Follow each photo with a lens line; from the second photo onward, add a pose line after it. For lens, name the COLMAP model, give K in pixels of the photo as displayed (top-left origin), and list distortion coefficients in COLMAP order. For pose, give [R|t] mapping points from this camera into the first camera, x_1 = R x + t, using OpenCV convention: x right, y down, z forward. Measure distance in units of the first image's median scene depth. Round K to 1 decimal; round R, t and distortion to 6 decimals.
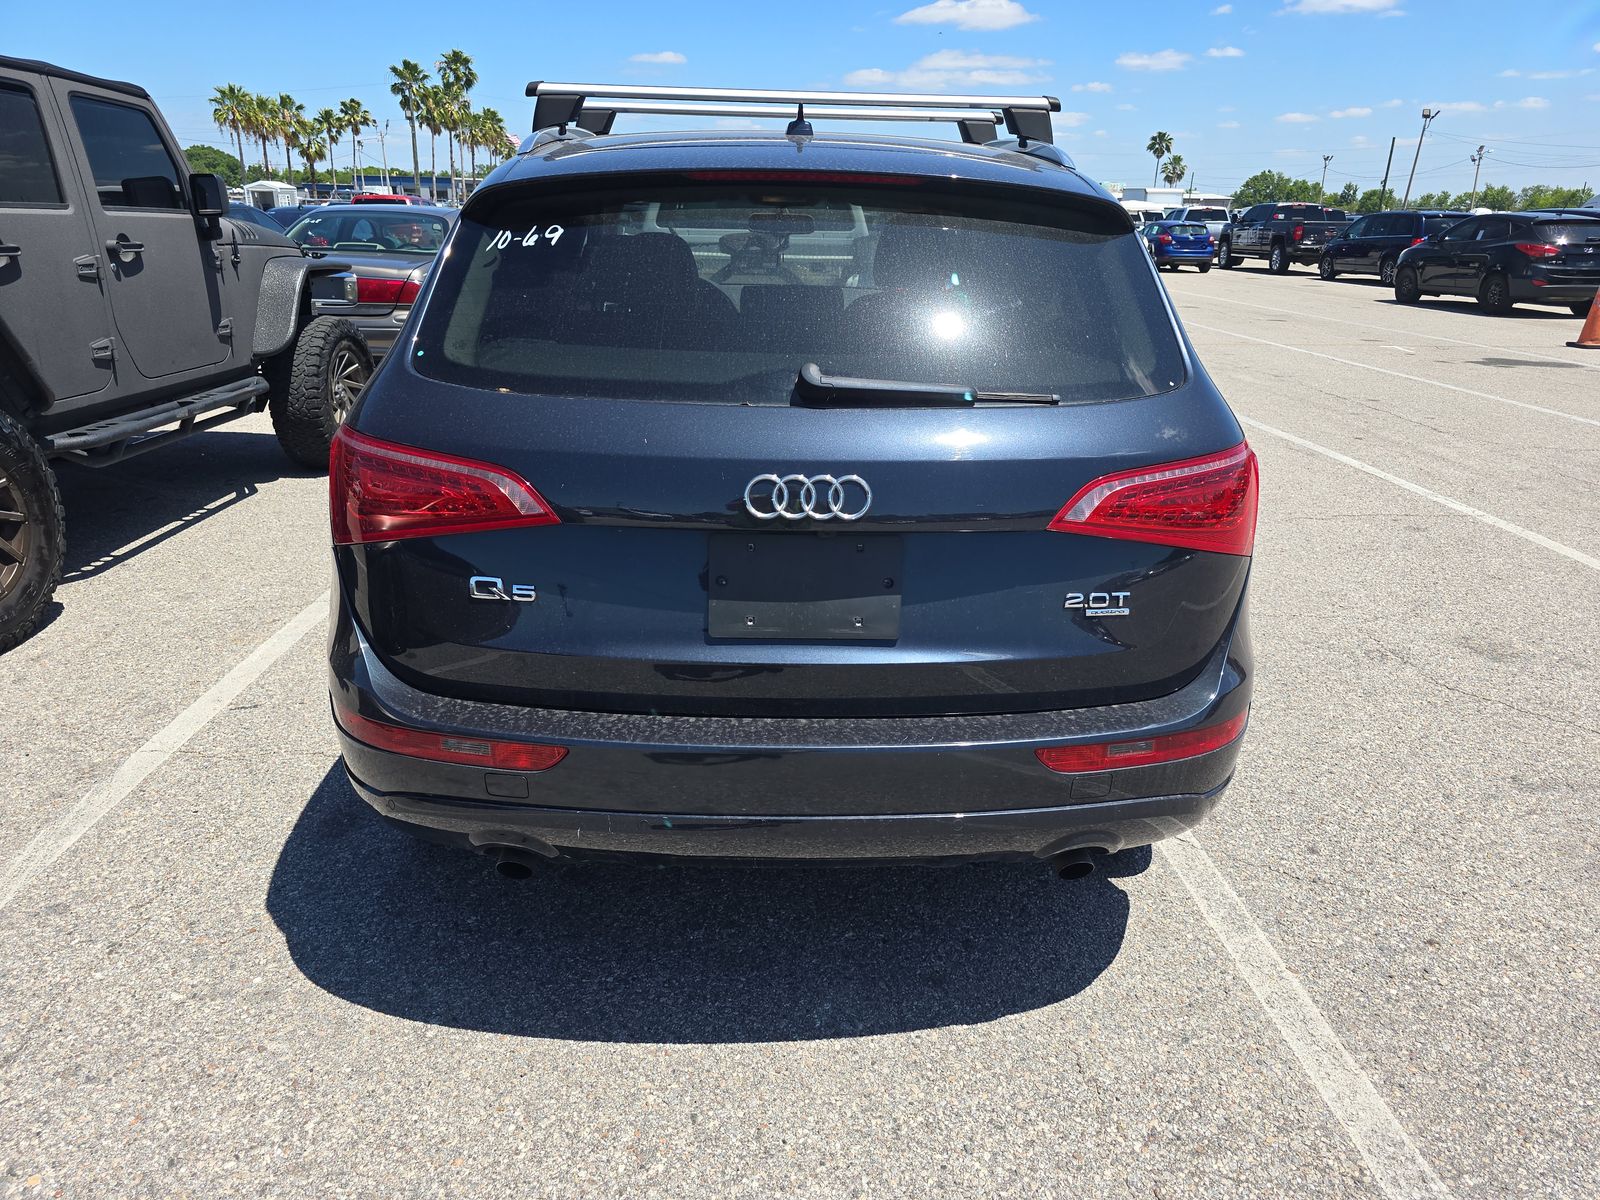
lens RADIAL K [[1096.0, 0, 812.0], [0, 1096.0, 603.9], [0, 0, 1]] dist [0.050042, -0.048192]
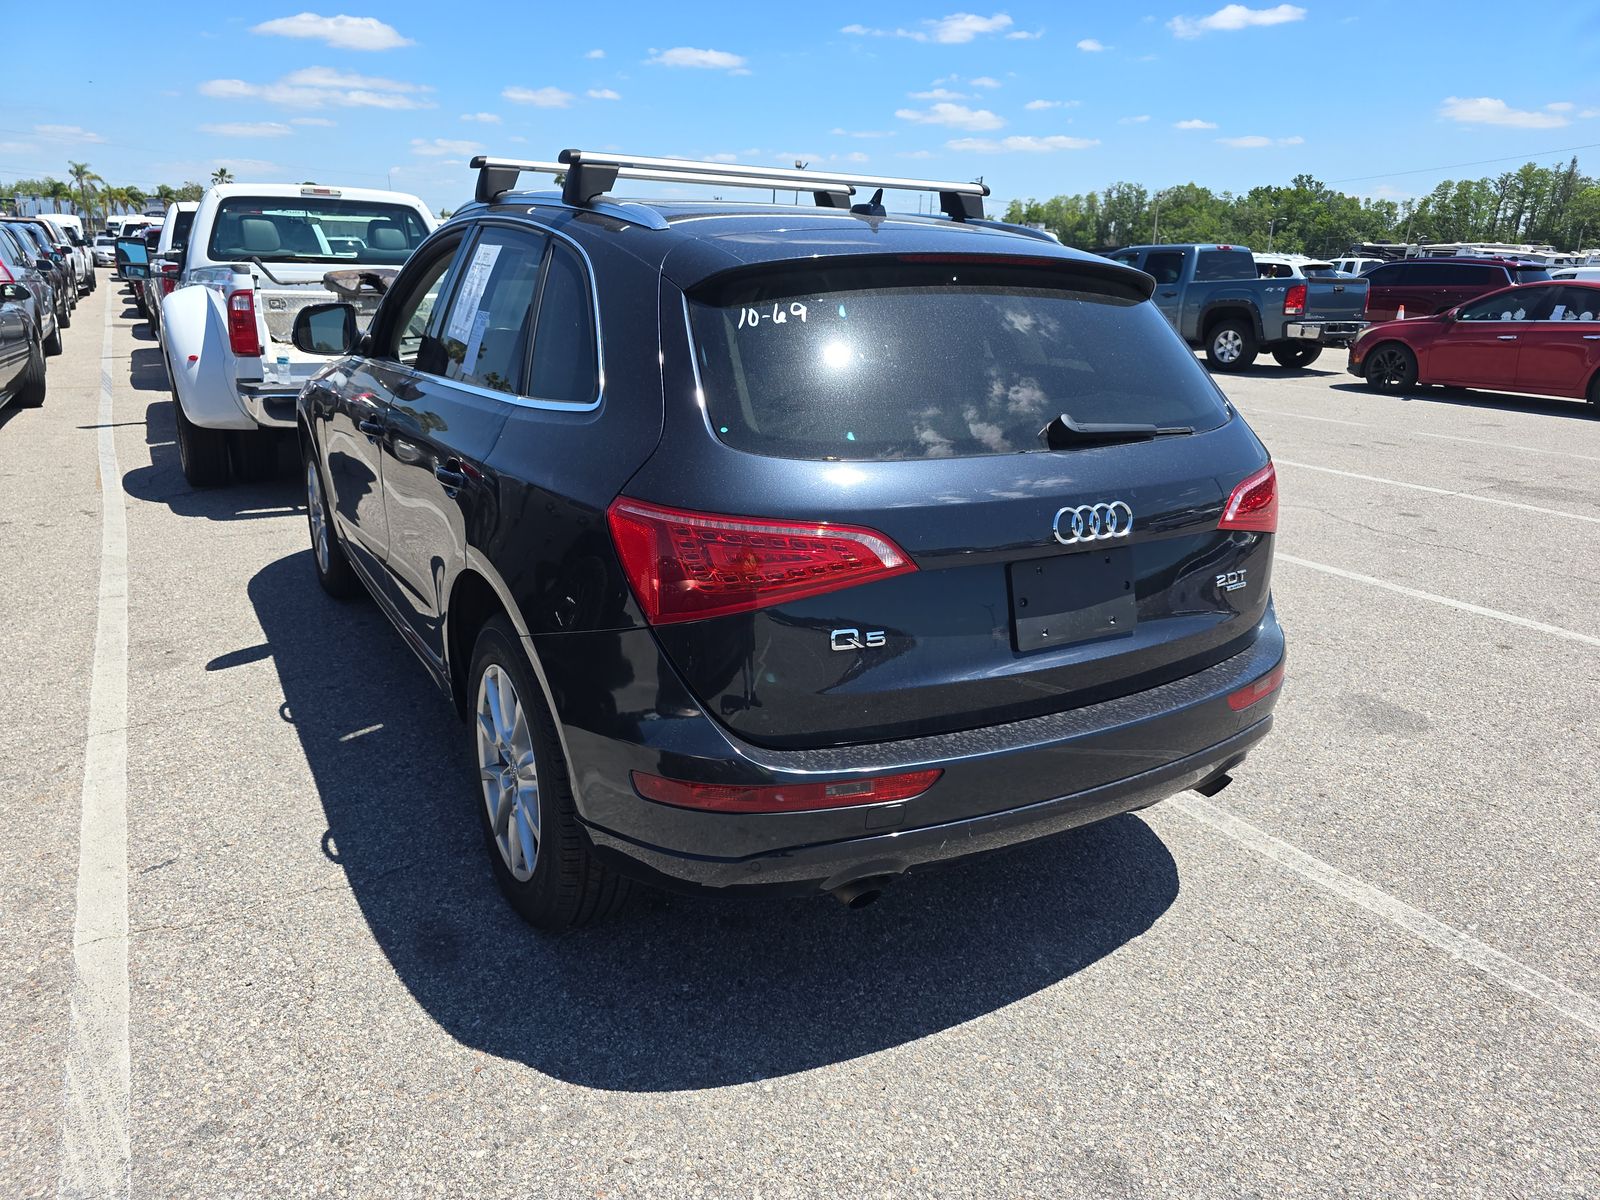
lens RADIAL K [[1096.0, 0, 812.0], [0, 1096.0, 603.9], [0, 0, 1]] dist [0.050042, -0.048192]
pose [[0.872108, -0.140754, 0.468632, -0.578463], [0.151491, 0.988346, 0.014931, -0.049328], [-0.465272, 0.057972, 0.883267, 0.044466]]
